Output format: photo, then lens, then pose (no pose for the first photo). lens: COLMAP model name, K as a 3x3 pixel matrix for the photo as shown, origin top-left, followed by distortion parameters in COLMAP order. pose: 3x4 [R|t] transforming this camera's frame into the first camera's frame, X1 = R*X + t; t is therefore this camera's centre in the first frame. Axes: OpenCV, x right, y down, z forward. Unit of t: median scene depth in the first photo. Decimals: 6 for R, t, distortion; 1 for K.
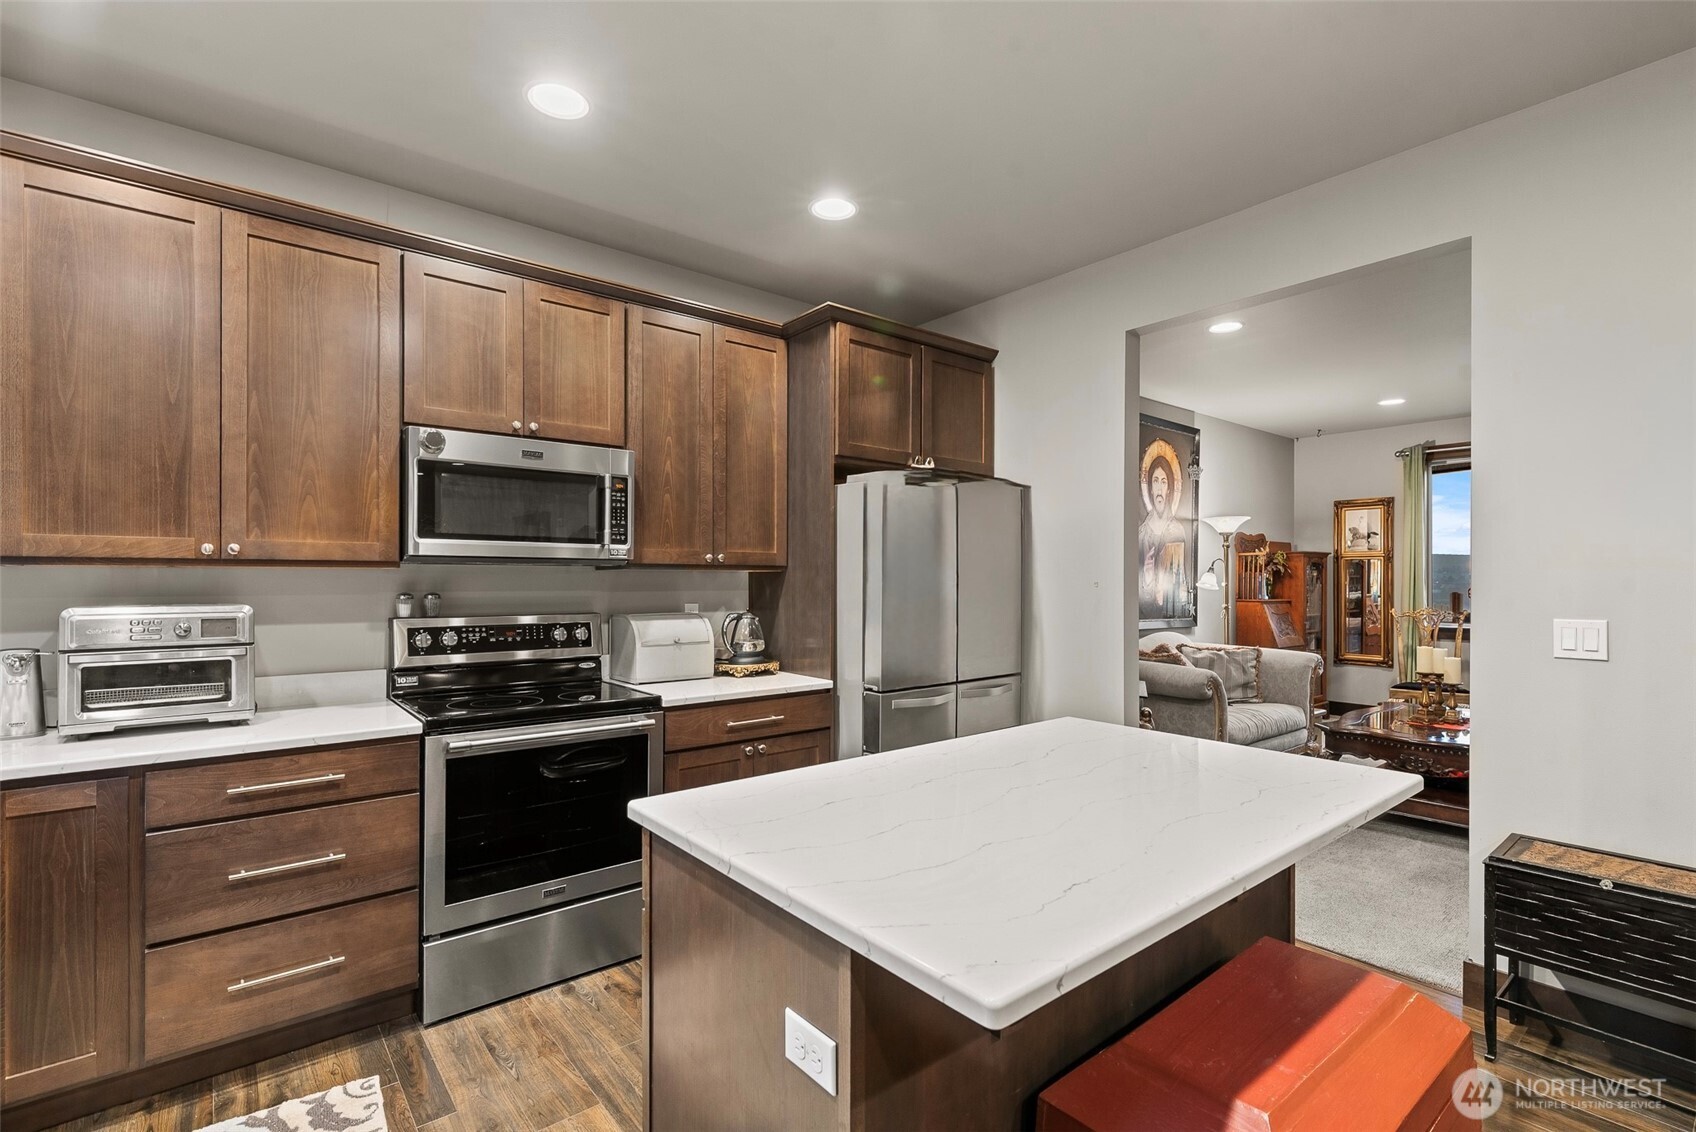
lens RADIAL K [[777.6, 0, 848.5], [0, 777.6, 568.5], [0, 0, 1]] dist [0.005427, -0.000356]
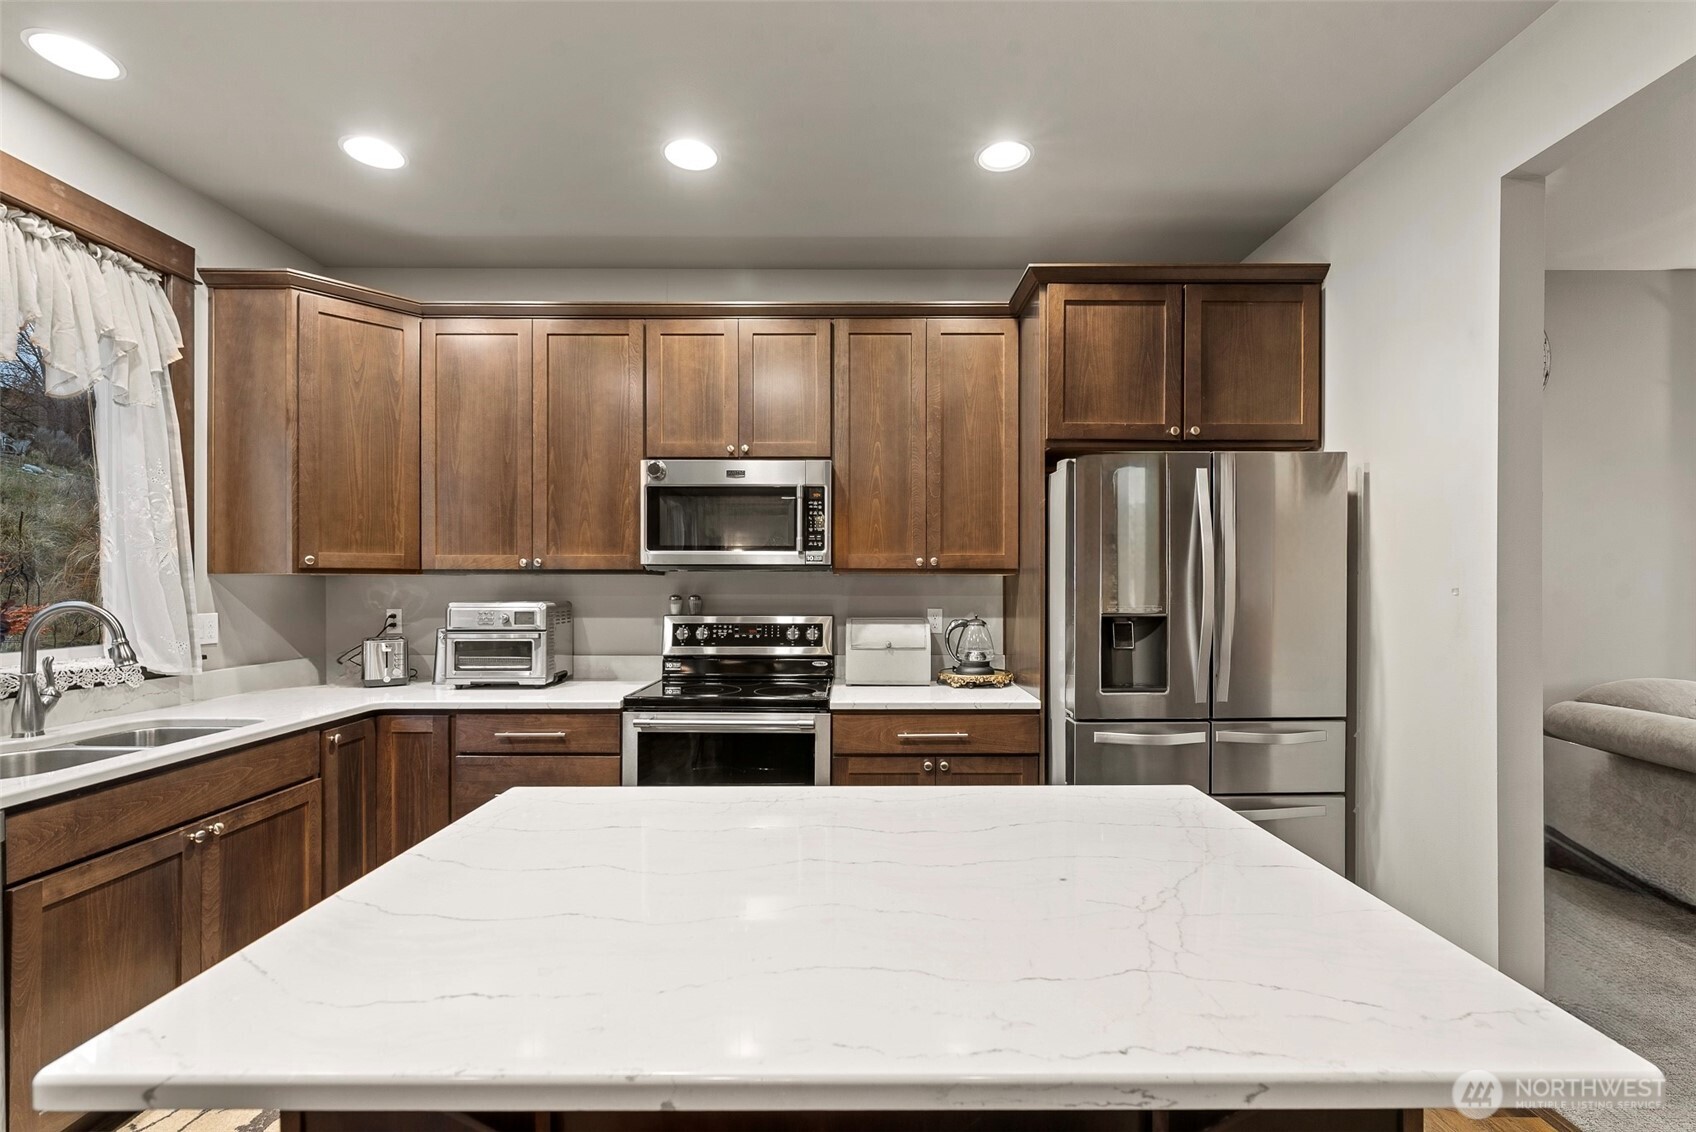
lens RADIAL K [[726.4, 0, 848.8], [0, 726.4, 582.9], [0, 0, 1]] dist [-0.005021, -0.000455]
pose [[0.776146, -0.002763, -0.630547, 0.364690], [0.009331, 0.999931, 0.007105, 0.006230], [0.630484, -0.011398, 0.776118, 0.270330]]
